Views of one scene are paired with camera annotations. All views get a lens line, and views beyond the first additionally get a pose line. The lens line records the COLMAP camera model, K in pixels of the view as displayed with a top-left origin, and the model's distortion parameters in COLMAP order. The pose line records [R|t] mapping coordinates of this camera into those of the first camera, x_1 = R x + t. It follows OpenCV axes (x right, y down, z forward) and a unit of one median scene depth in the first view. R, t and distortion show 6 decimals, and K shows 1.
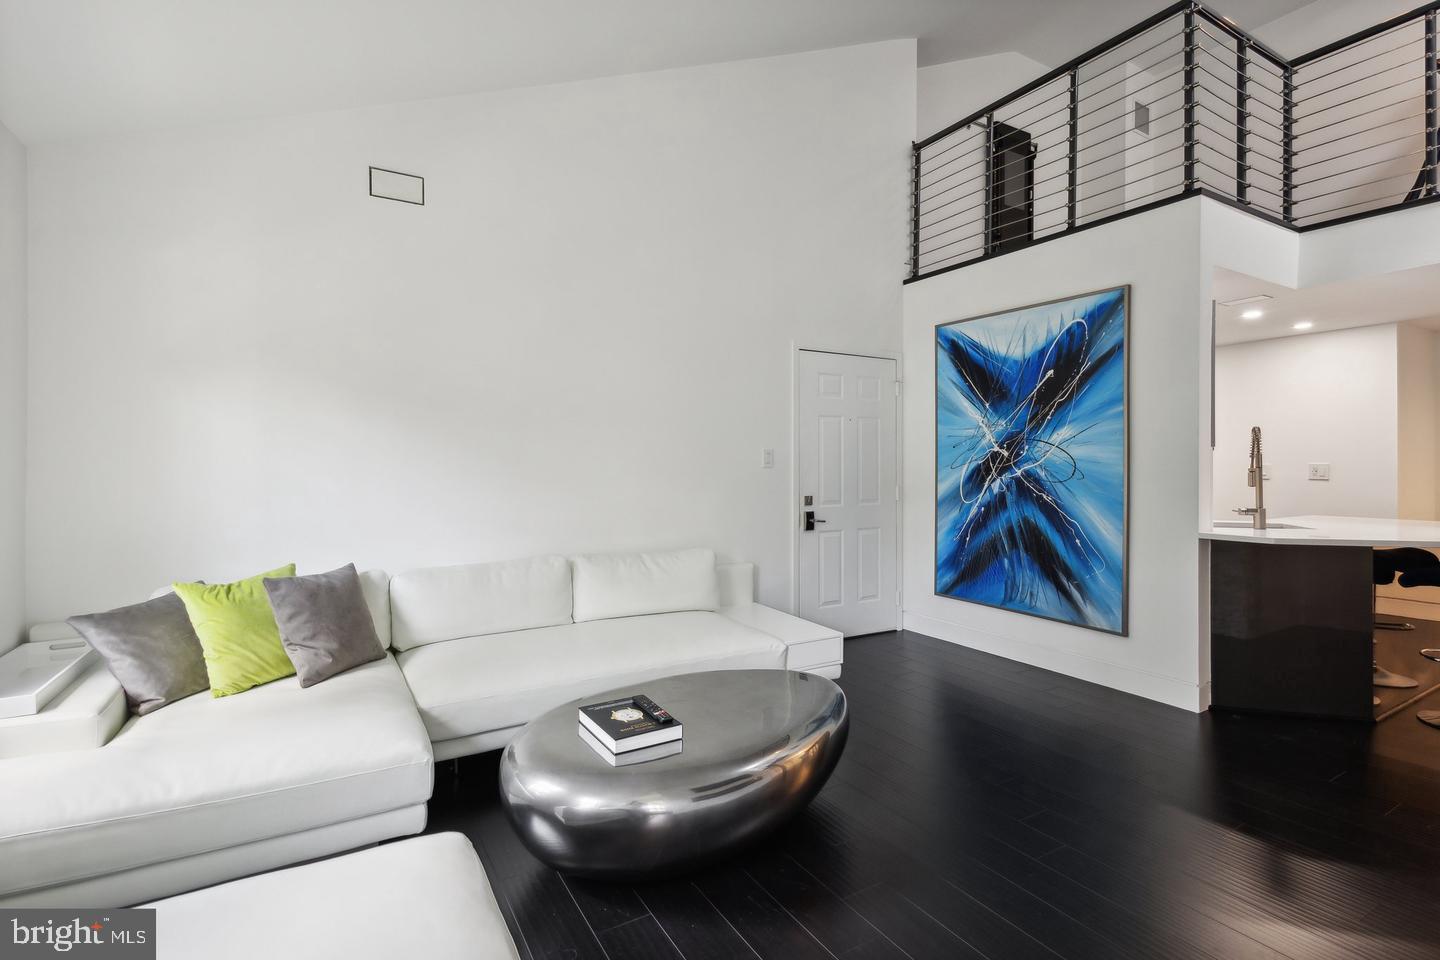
lens RADIAL K [[668.9, 0, 719.2], [0, 668.9, 475.8], [0, 0, 1]] dist [0.016916, -0.004130]
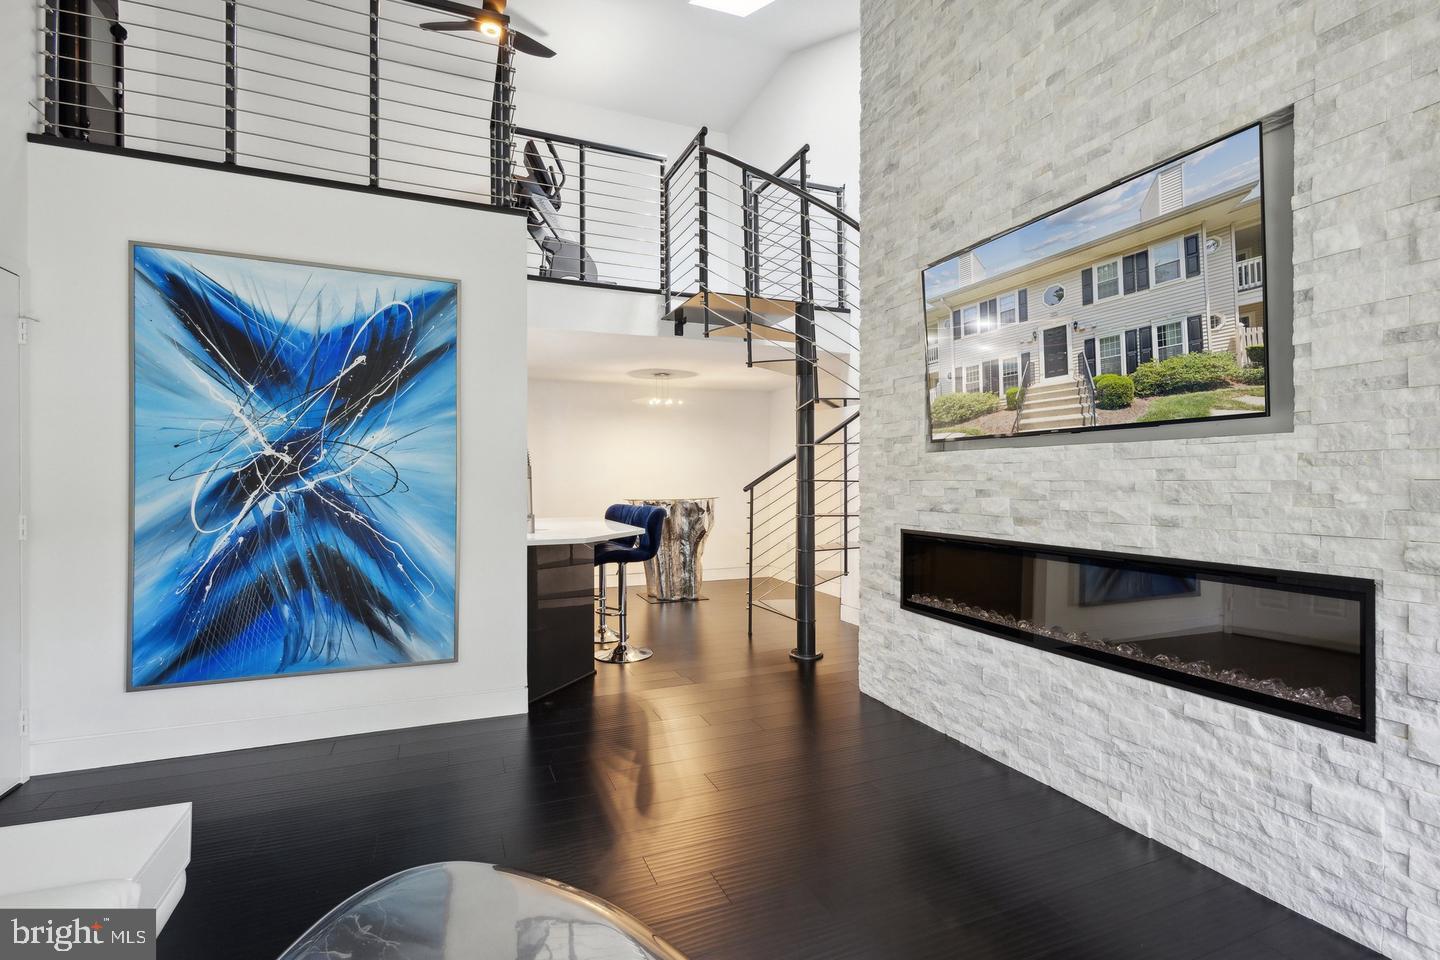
lens RADIAL K [[668.9, 0, 719.4], [0, 668.9, 466.9], [0, 0, 1]] dist [0.016916, -0.004130]
pose [[0.153286, -0.003396, 0.988176, -0.214016], [0.004307, 0.999987, 0.002768, -0.024677], [-0.988172, 0.003832, 0.153299, 0.432808]]
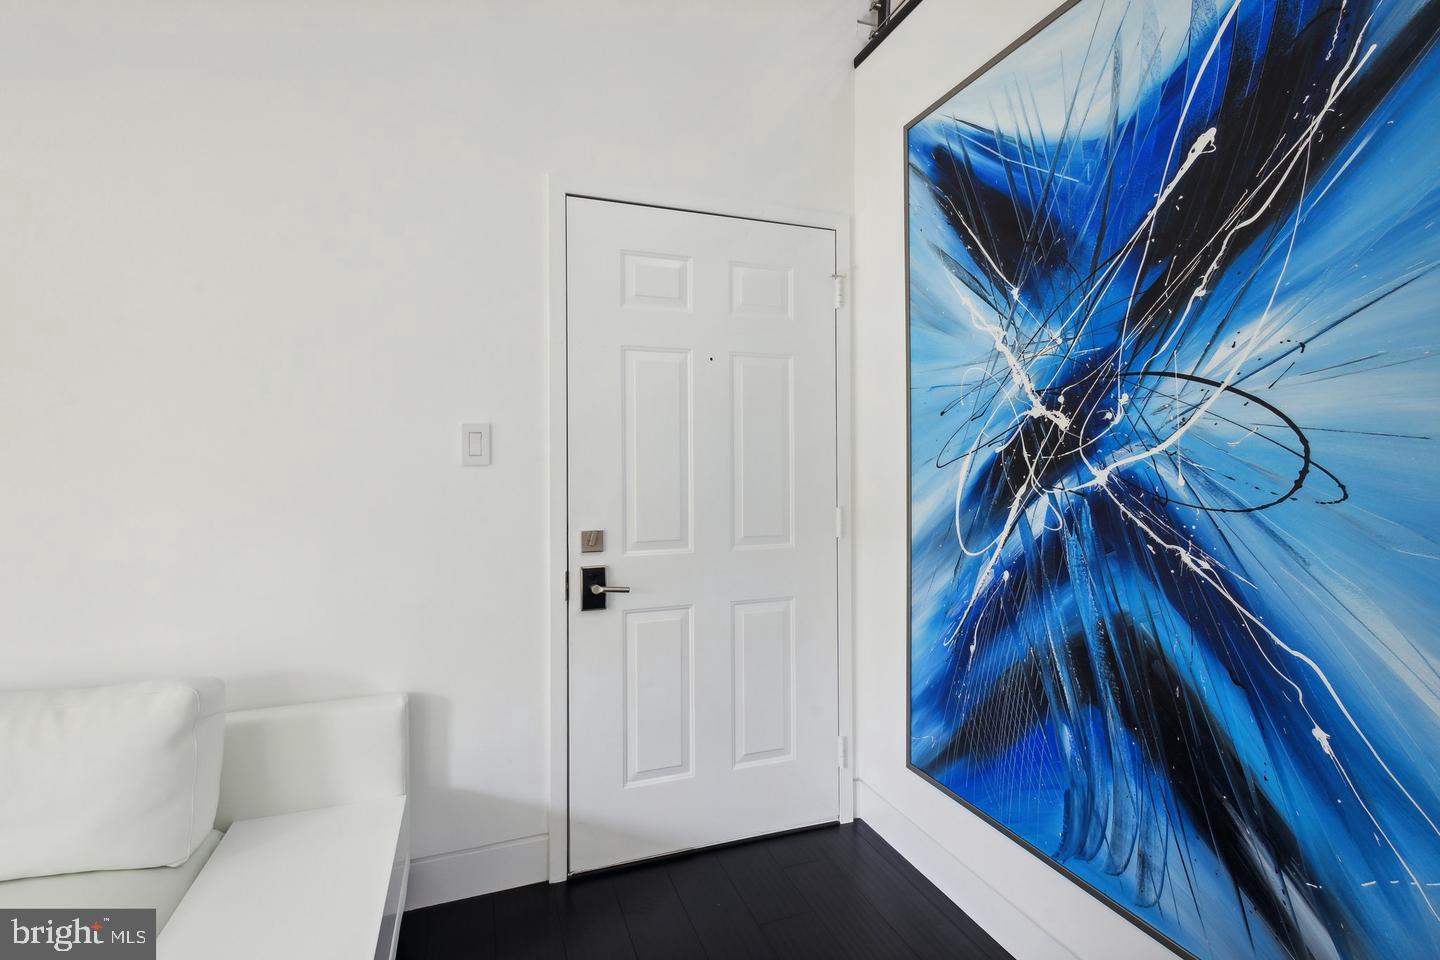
lens RADIAL K [[668.9, 0, 724.2], [0, 668.9, 473.0], [0, 0, 1]] dist [0.016916, -0.004130]
pose [[0.984301, -0.001599, -0.176490, 0.316632], [0.000299, 0.999973, -0.007390, -0.004613], [0.176497, 0.007221, 0.984275, 0.630279]]
